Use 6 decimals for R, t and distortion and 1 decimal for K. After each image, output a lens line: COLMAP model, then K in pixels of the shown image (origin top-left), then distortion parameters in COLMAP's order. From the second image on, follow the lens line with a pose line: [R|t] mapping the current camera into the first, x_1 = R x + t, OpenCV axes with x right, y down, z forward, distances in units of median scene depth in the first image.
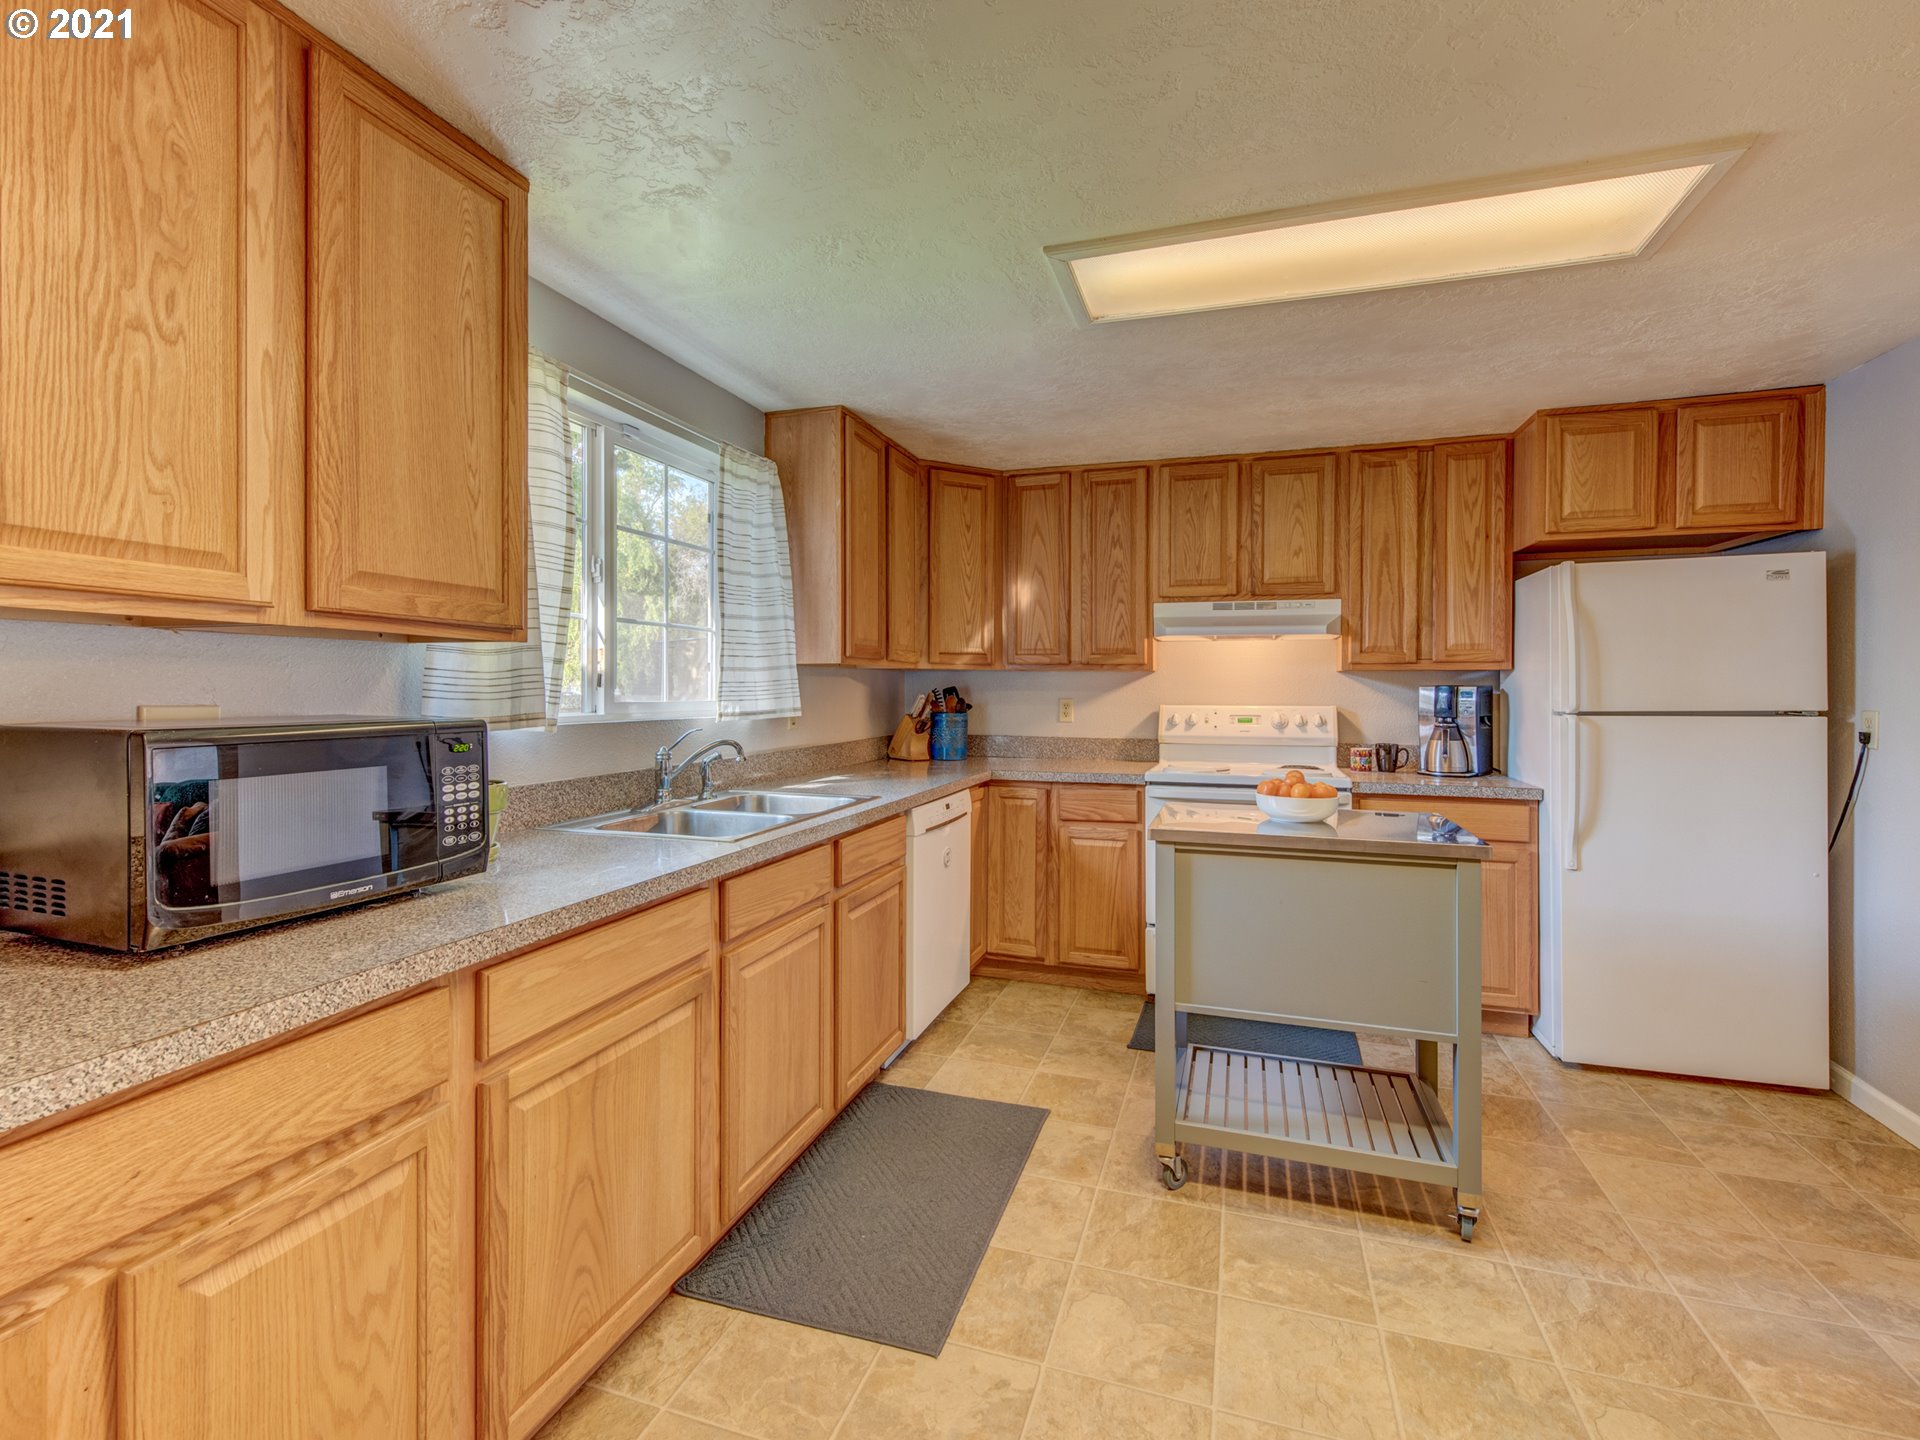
lens RADIAL K [[861.5, 0, 968.6], [0, 861.5, 717.1], [0, 0, 1]] dist [-0.000121, -0.000292]
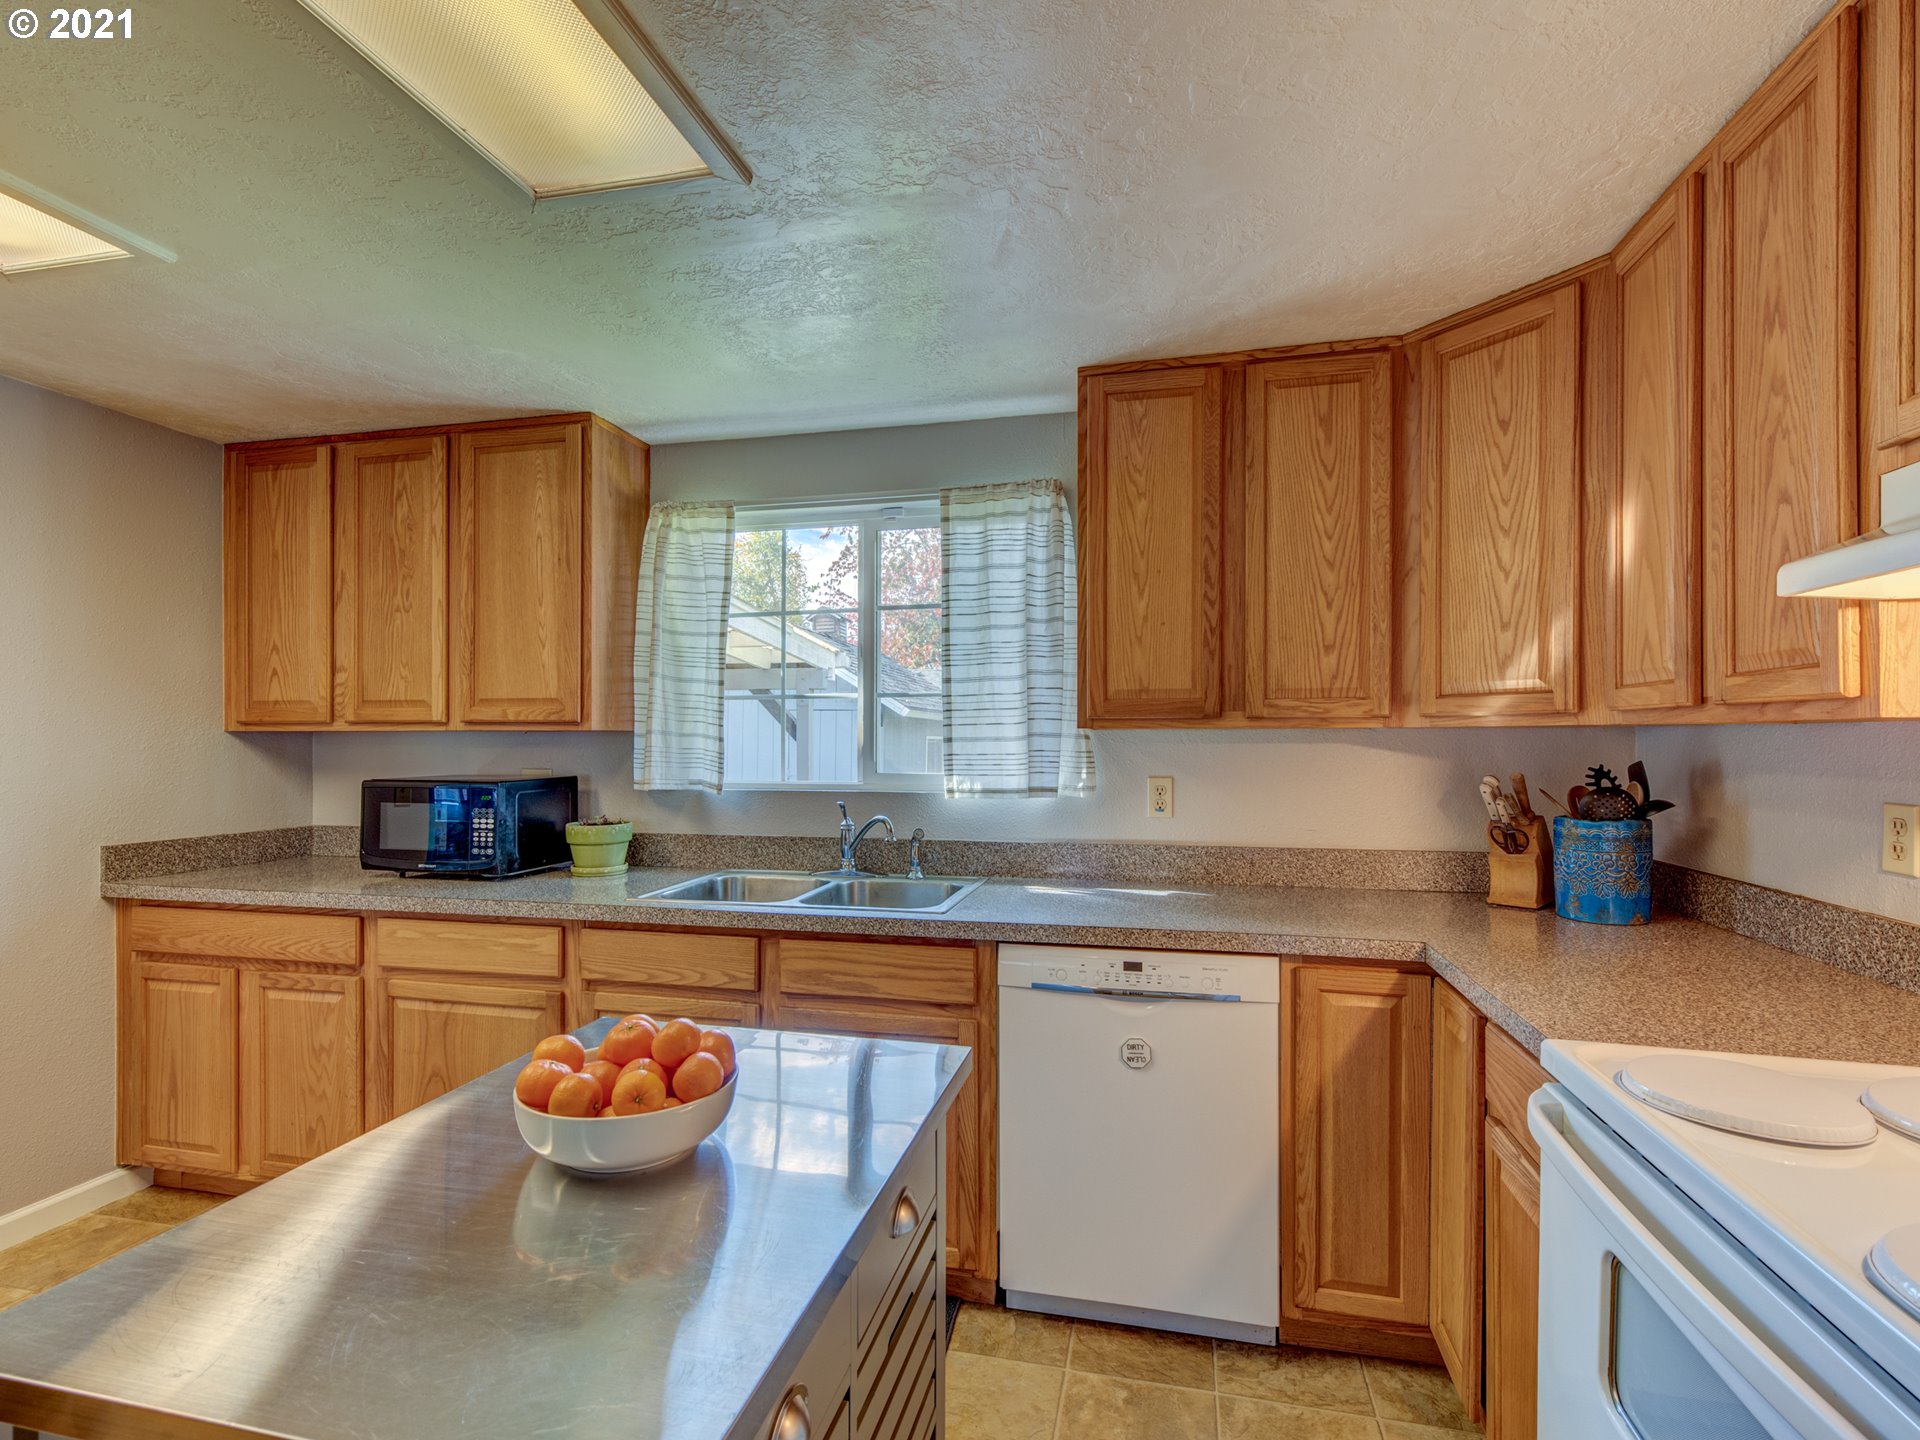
lens RADIAL K [[902.8, 0, 962.0], [0, 902.8, 763.7], [0, 0, 1]] dist [0.004680, 0.000462]
pose [[0.080799, 0.020828, -0.996513, 0.710958], [-0.031421, 0.999338, 0.018340, -0.052891], [0.996235, 0.029830, 0.081400, 1.011937]]
